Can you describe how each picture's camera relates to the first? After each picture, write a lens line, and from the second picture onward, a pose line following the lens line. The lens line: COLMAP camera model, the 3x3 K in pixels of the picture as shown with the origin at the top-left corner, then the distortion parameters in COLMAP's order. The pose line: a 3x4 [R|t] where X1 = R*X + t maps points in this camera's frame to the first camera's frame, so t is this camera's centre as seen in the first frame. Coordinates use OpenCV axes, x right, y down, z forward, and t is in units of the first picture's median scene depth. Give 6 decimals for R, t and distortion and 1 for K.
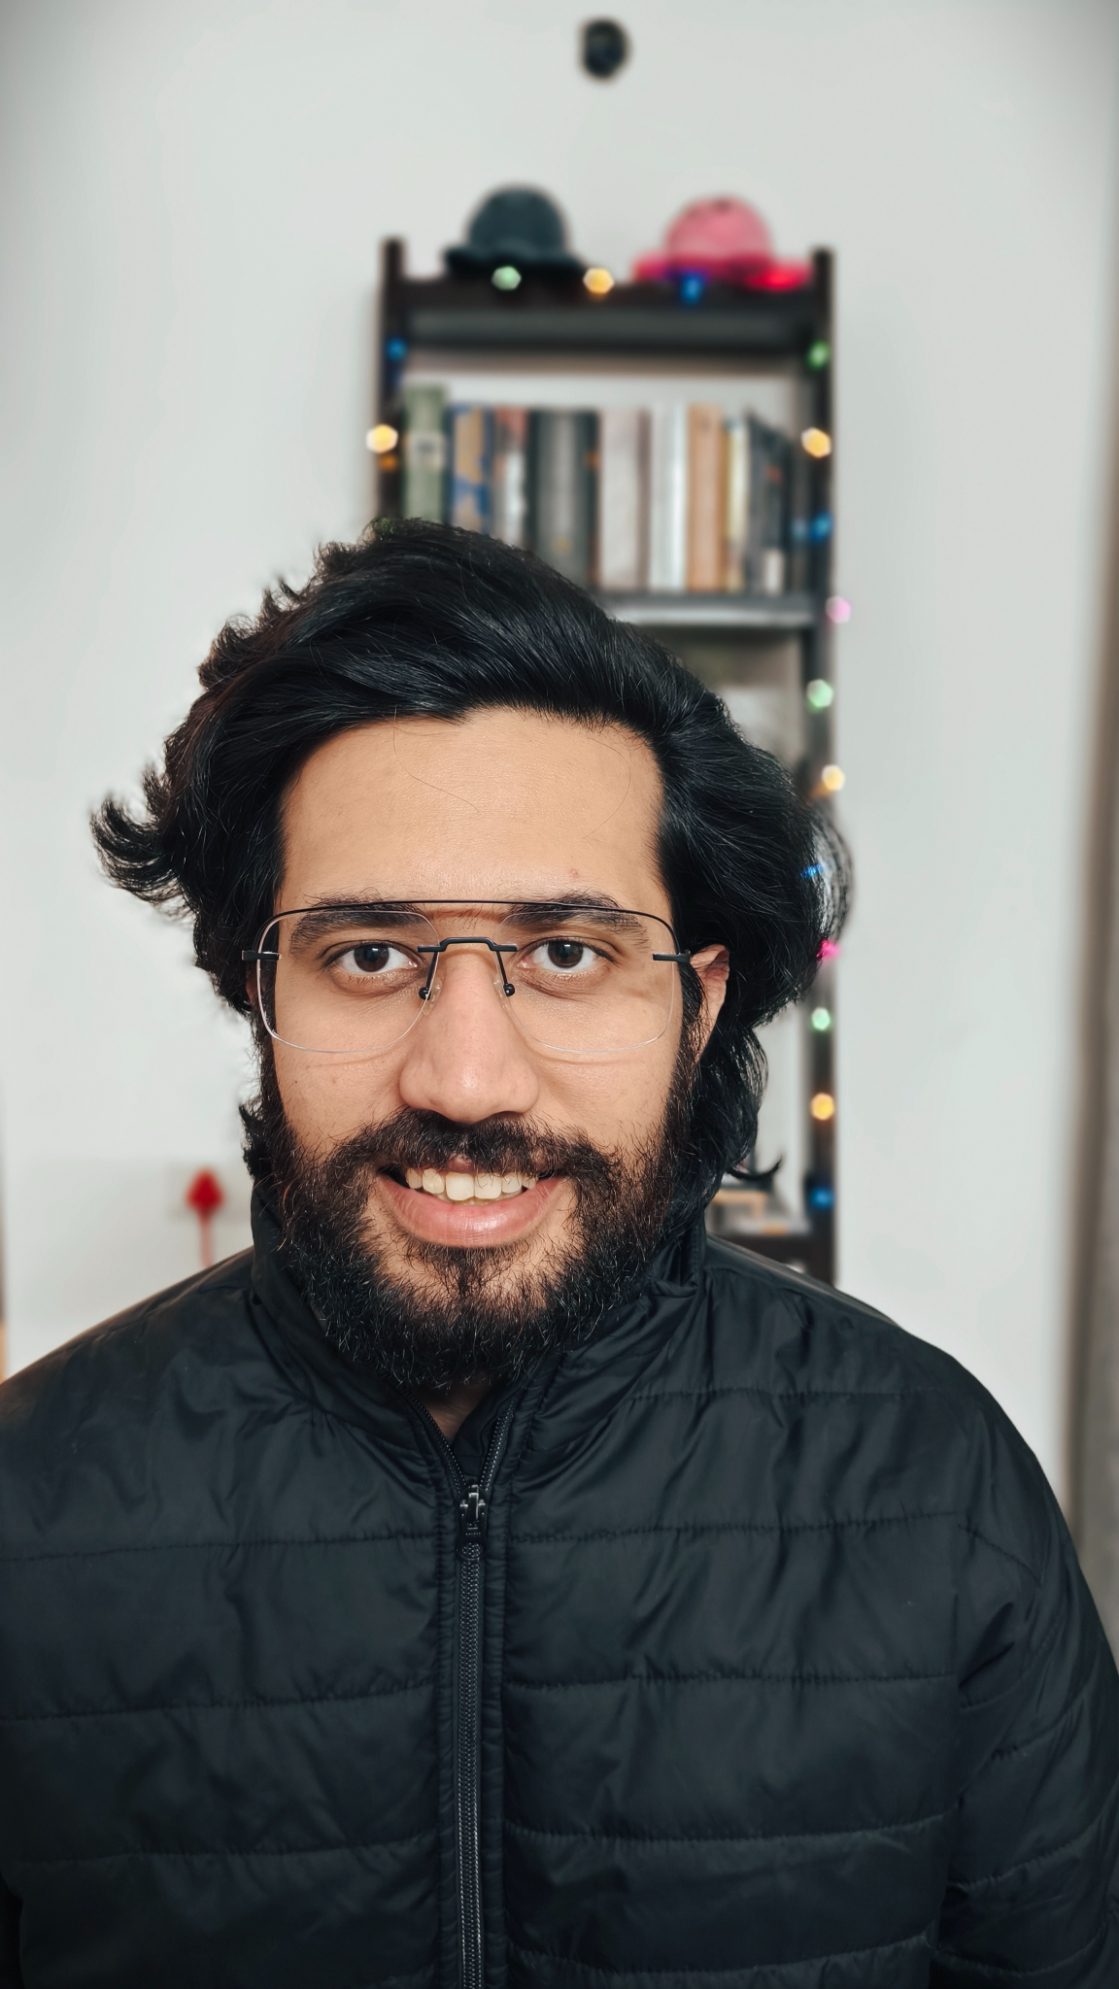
lens RADIAL K [[1620.1, 0, 559.5], [0, 1620.1, 994.5], [0, 0, 1]] dist [-0.011268, -0.002586]
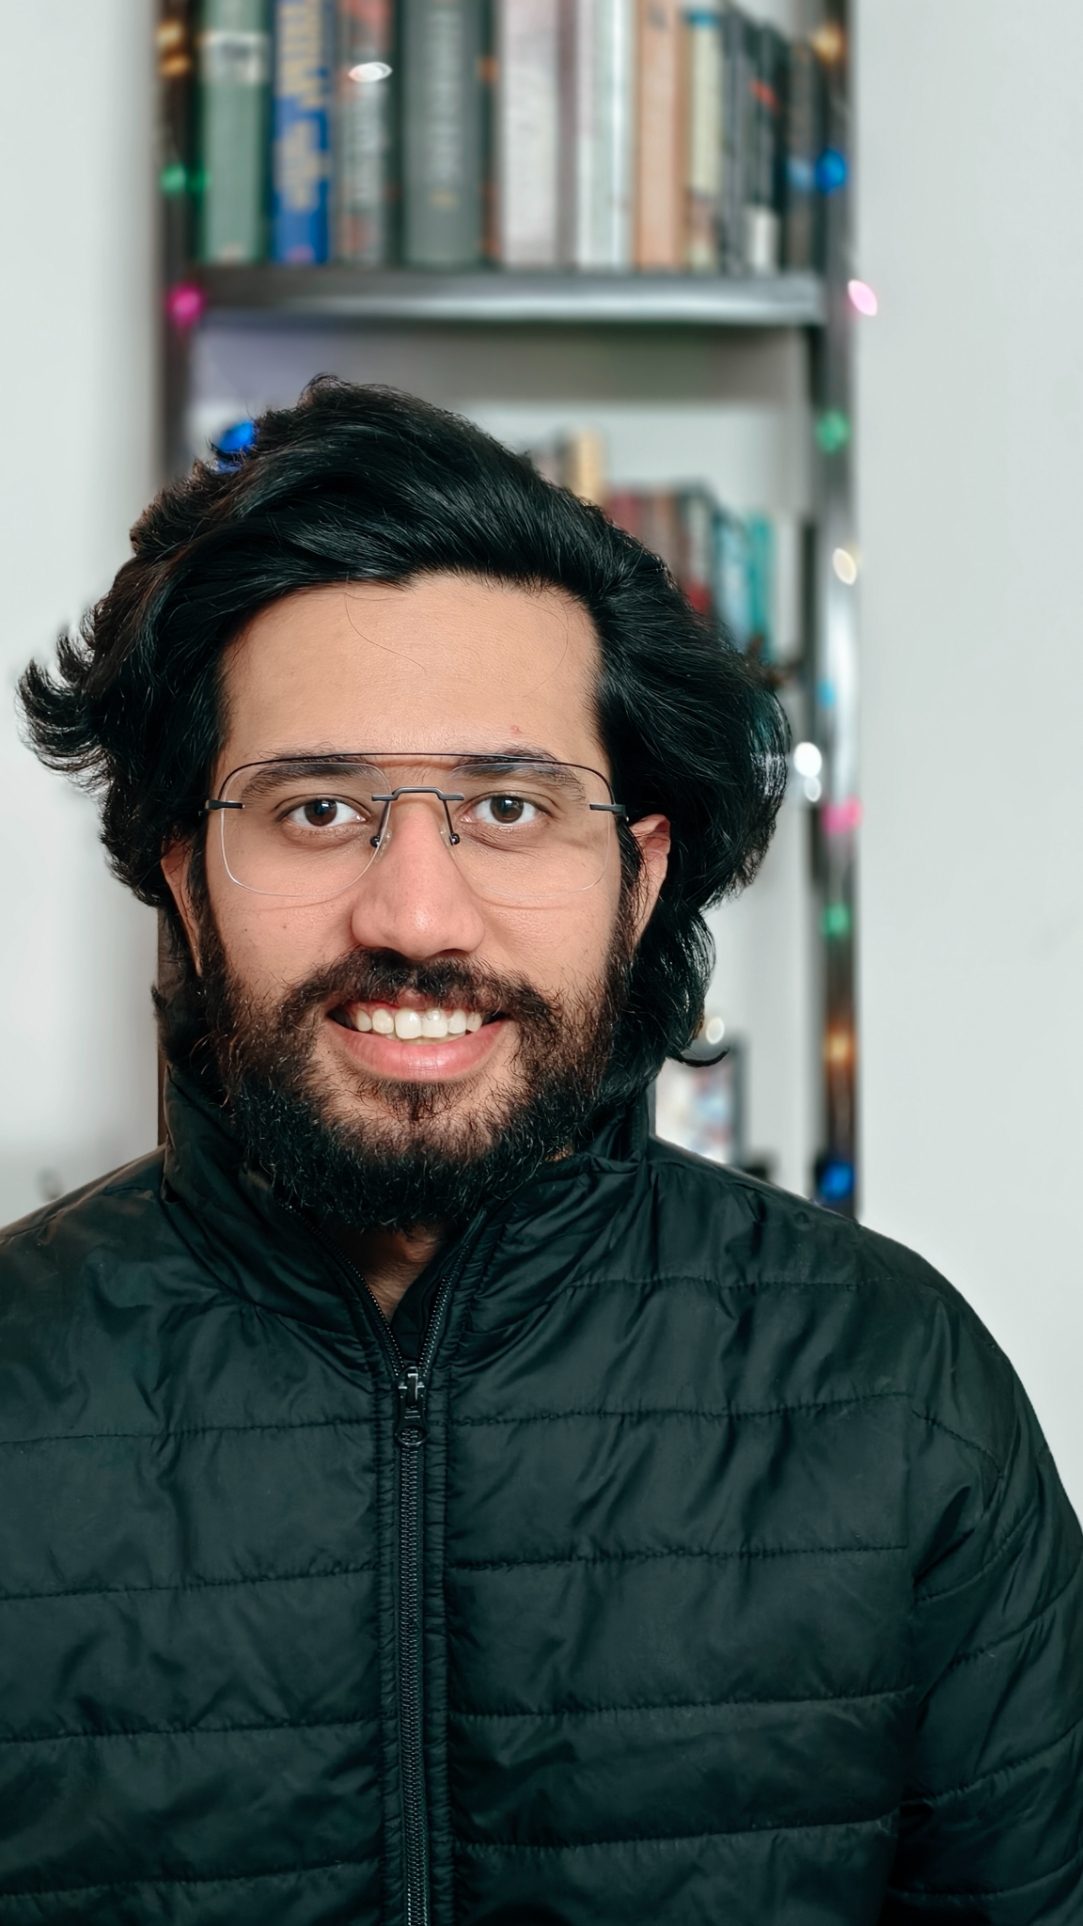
lens RADIAL K [[3156.9, 0, 541.5], [0, 3156.9, 963.0], [0, 0, 1]] dist [-0.021787, -0.001171]
pose [[0.998898, -0.013665, 0.044896, -0.057323], [0.013399, 0.999891, 0.006234, 0.049459], [-0.044976, -0.005626, 0.998972, -0.899397]]
